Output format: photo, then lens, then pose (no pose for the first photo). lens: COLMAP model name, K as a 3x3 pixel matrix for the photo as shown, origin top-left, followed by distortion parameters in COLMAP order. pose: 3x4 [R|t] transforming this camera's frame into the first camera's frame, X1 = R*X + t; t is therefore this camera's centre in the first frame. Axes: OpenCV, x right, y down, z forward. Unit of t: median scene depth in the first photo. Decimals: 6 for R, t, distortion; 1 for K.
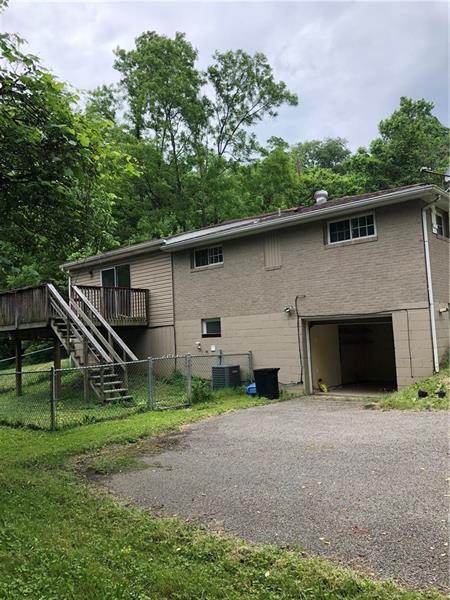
lens RADIAL K [[498.5, 0, 222.9], [0, 498.5, 287.1], [0, 0, 1]] dist [0.043266, -0.048763]
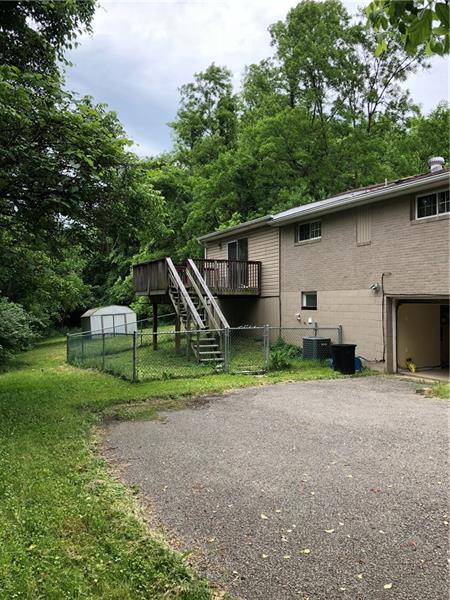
lens RADIAL K [[498.5, 0, 222.9], [0, 498.5, 287.1], [0, 0, 1]] dist [0.043266, -0.048763]
pose [[0.923949, 0.030872, -0.381268, 0.219377], [-0.000442, 0.996823, 0.079643, -0.030978], [0.382516, -0.073417, 0.921027, -0.025176]]
